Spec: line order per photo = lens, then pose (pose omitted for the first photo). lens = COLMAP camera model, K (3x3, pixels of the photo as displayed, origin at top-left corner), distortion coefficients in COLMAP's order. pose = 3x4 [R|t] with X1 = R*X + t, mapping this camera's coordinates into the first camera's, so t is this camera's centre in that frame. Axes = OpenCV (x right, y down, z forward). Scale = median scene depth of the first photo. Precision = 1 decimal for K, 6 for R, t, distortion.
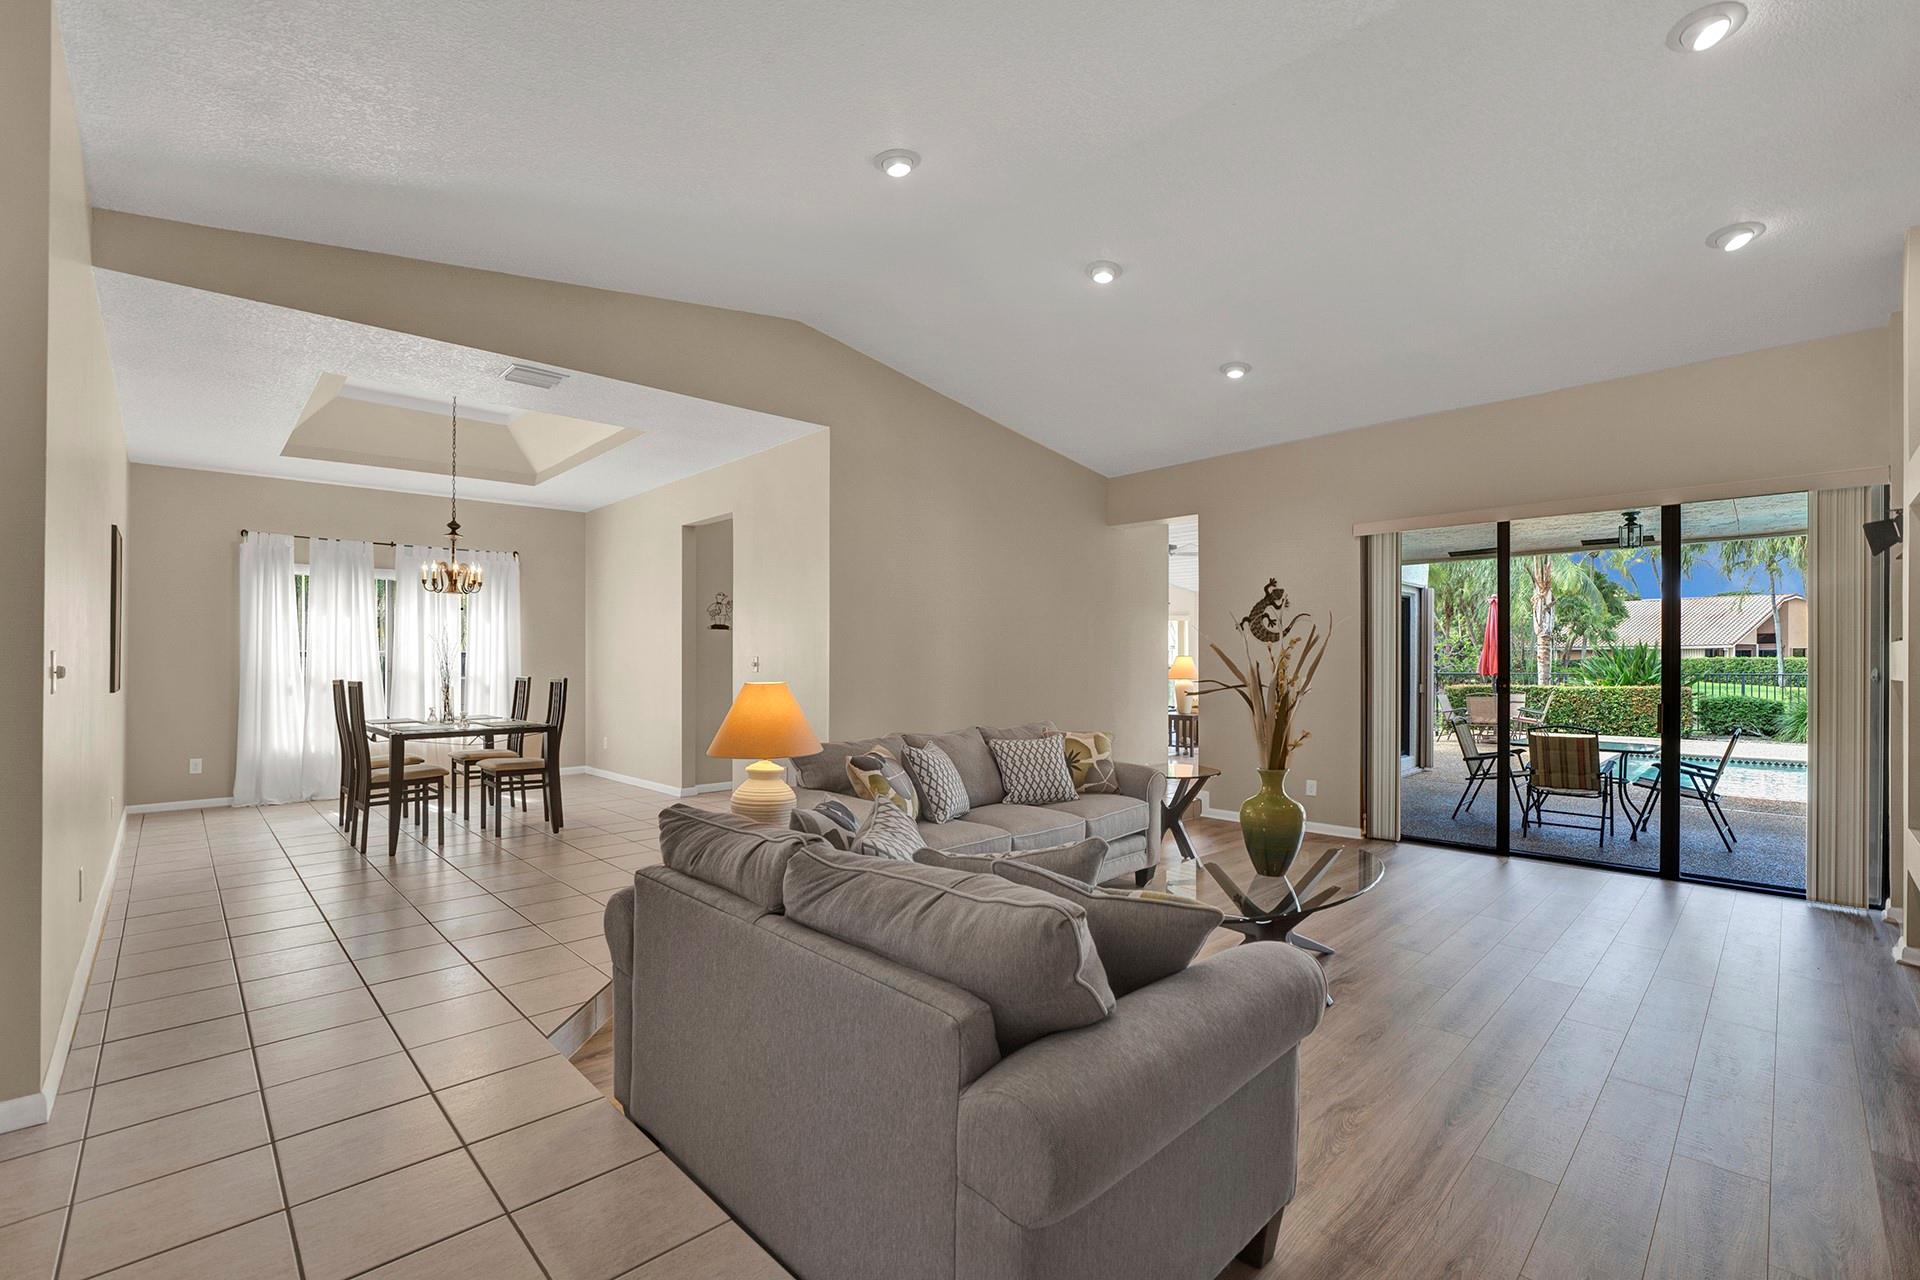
lens RADIAL K [[828.5, 0, 959.9], [0, 828.5, 664.5], [0, 0, 1]] dist [-0.027353, -0.000096]
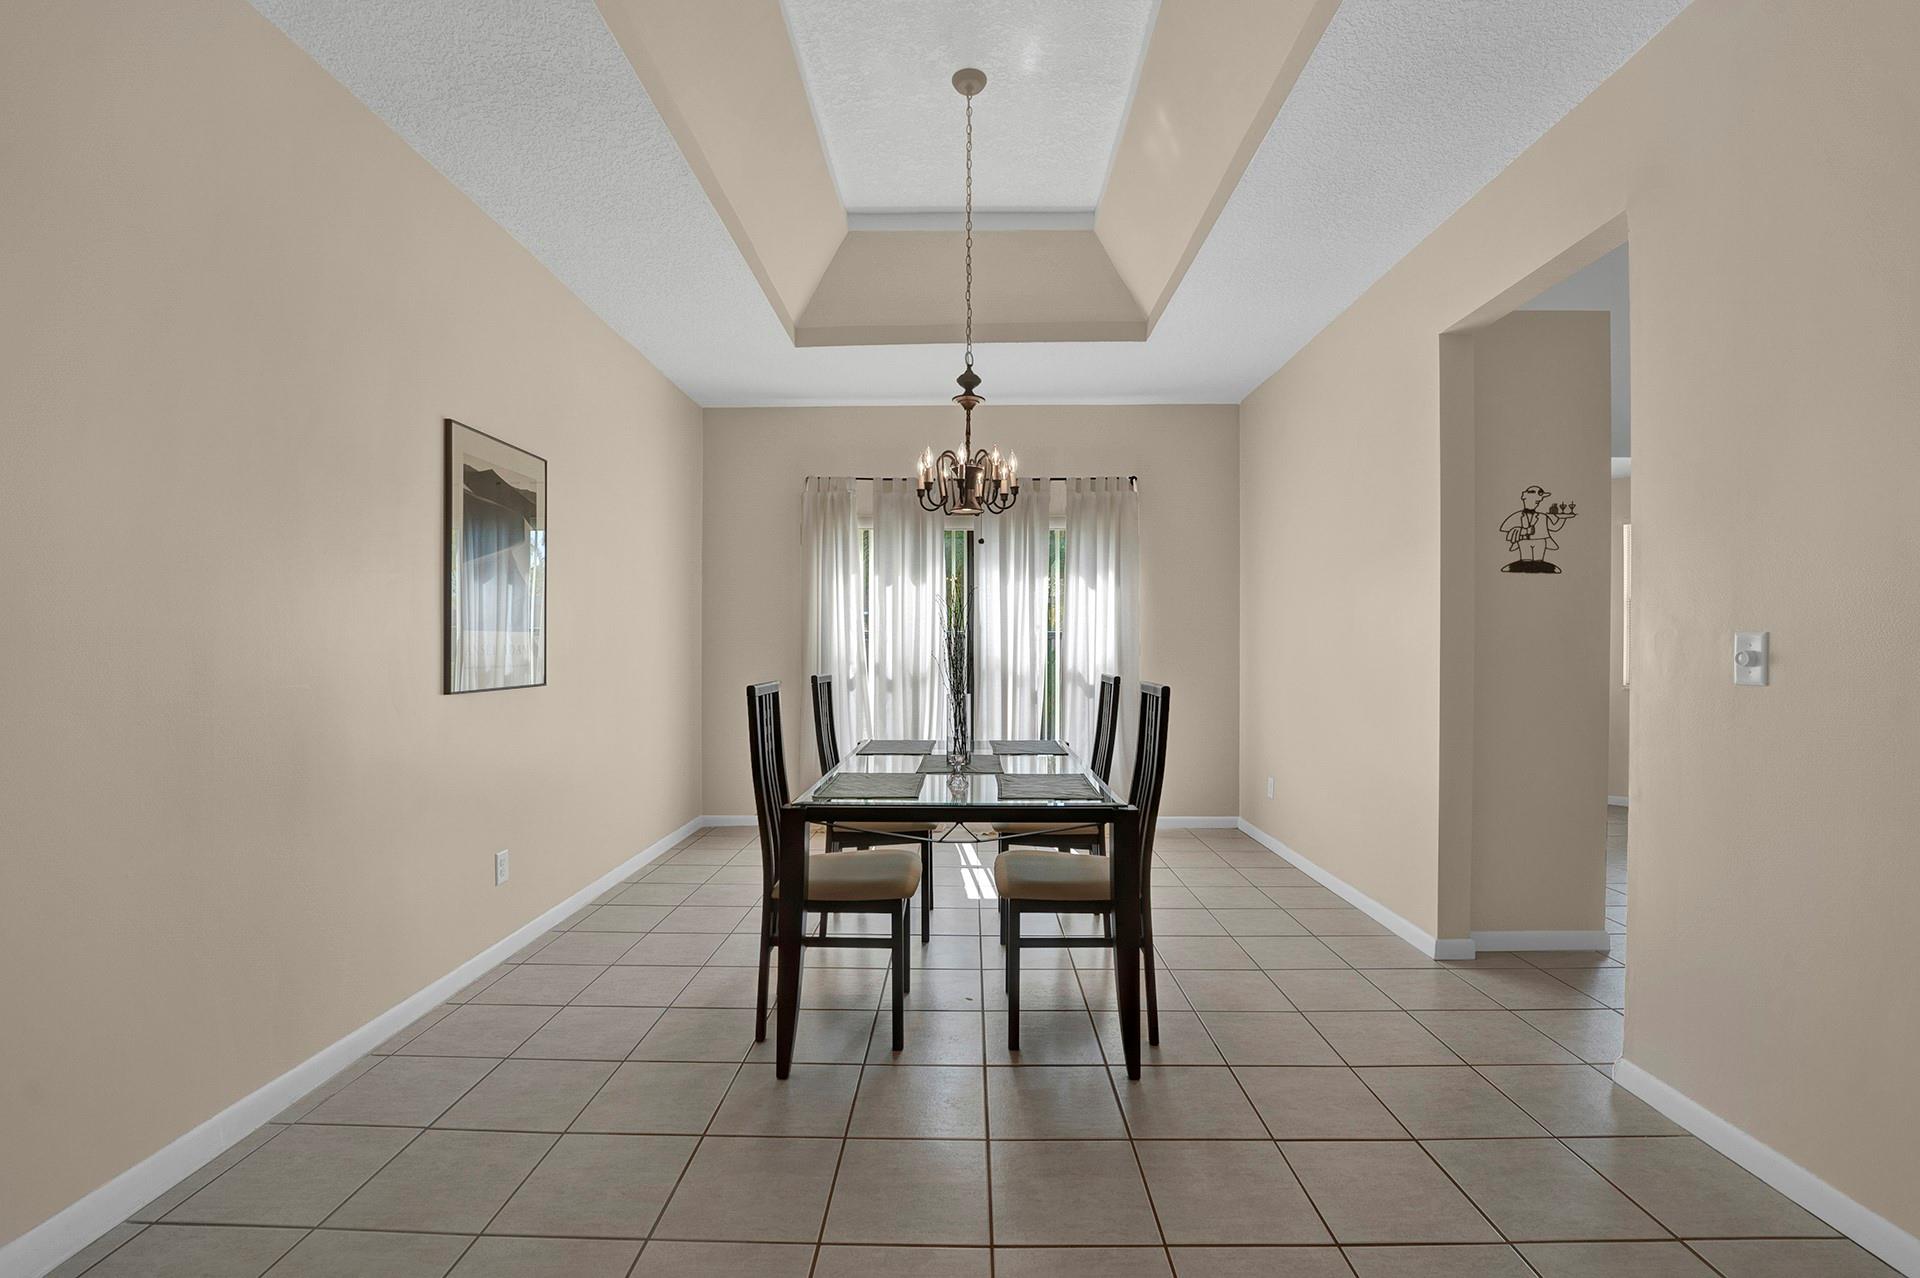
lens RADIAL K [[816.9, 0, 953.1], [0, 816.9, 644.1], [0, 0, 1]] dist [-0.017115, 0.000297]
pose [[0.704970, 0.001099, -0.709236, -0.227639], [-0.007325, 0.999957, -0.005730, -0.001280], [0.709199, 0.009235, 0.704948, 0.550230]]
